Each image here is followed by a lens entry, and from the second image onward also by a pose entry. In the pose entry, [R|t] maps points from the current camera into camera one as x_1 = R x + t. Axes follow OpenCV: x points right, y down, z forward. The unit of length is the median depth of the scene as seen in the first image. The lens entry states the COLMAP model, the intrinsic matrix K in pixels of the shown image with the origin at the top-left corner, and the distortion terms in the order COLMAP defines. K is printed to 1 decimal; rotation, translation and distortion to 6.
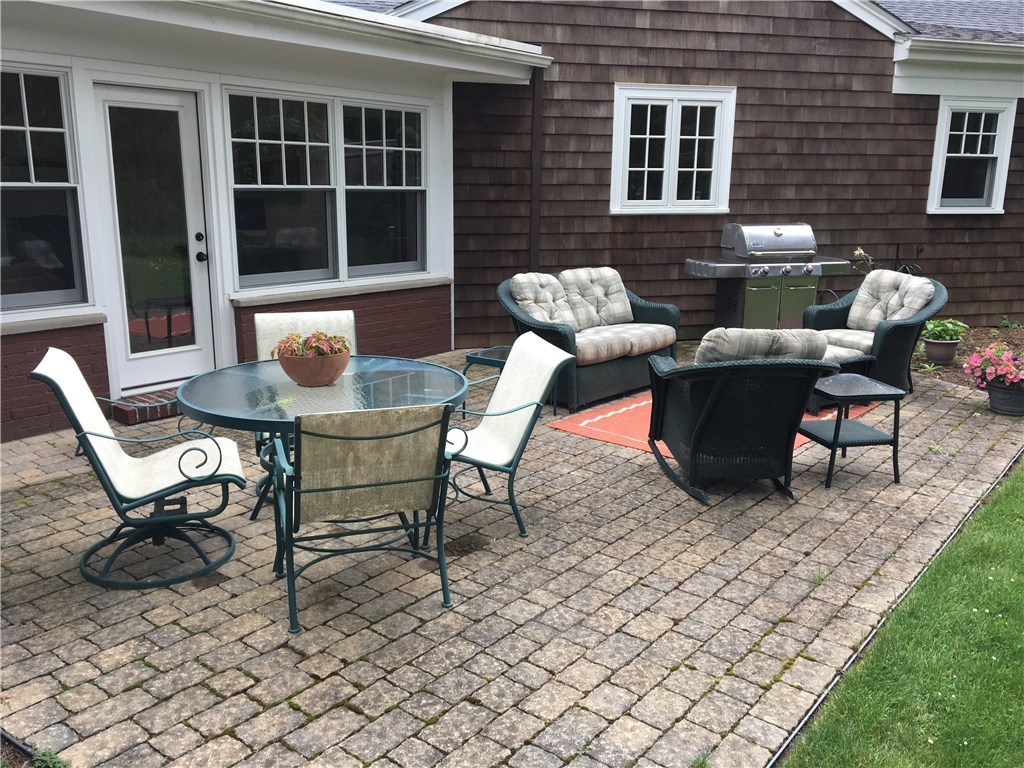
lens RADIAL K [[857.7, 0, 509.1], [0, 857.7, 385.5], [0, 0, 1]] dist [0.077463, -0.101655]
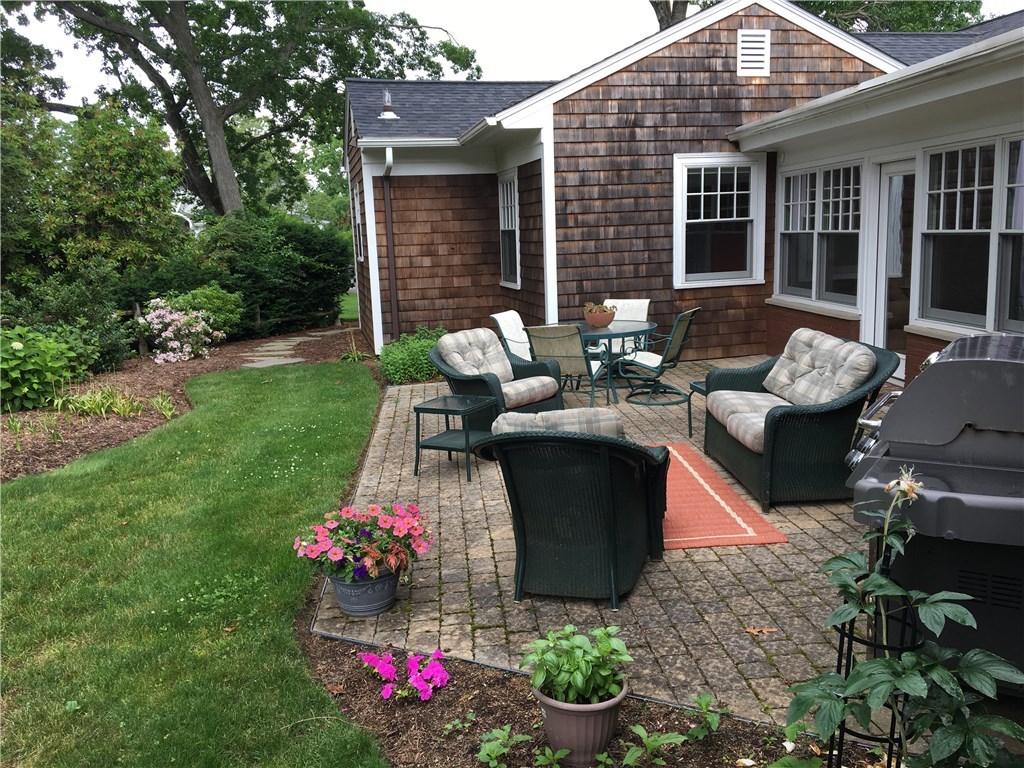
lens RADIAL K [[857.7, 0, 510.0], [0, 857.7, 387.5], [0, 0, 1]] dist [0.077463, -0.101655]
pose [[-0.720524, 0.144004, -0.678312, 0.705630], [-0.126582, 0.934449, 0.332840, -0.270170], [0.681778, 0.325681, -0.655065, 1.115107]]
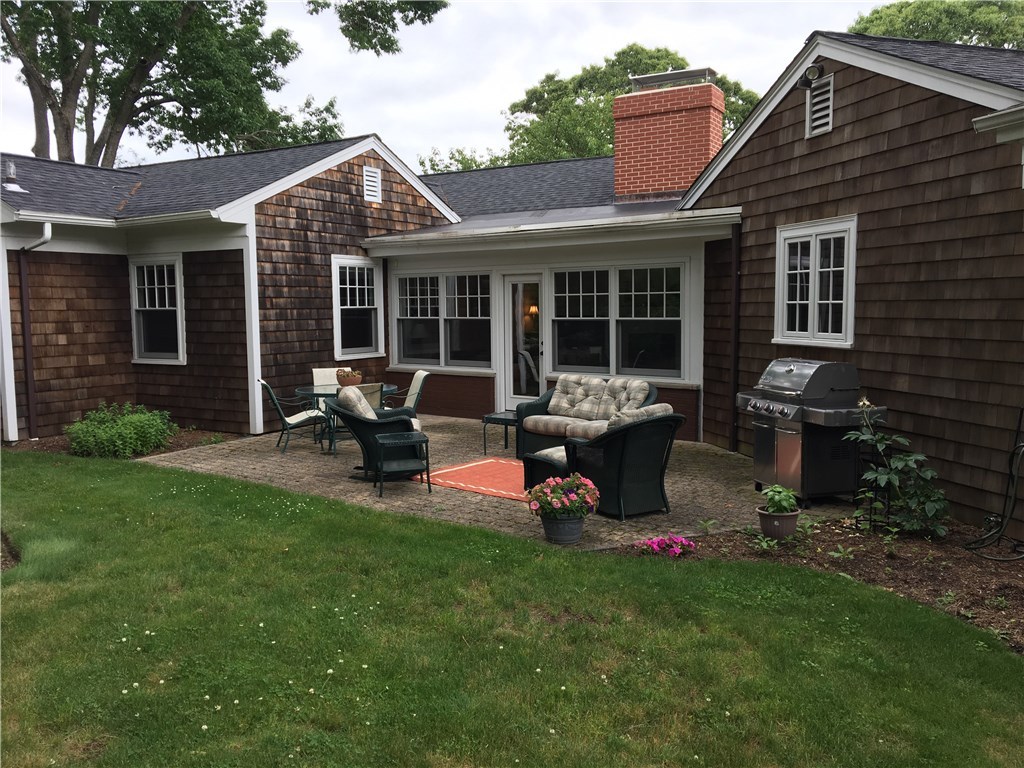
lens RADIAL K [[857.7, 0, 505.0], [0, 857.7, 384.1], [0, 0, 1]] dist [0.077463, -0.101655]
pose [[0.006113, 0.084461, -0.996408, 1.215965], [-0.218942, 0.972363, 0.081079, -0.166991], [0.975719, 0.217660, 0.024436, 0.671802]]
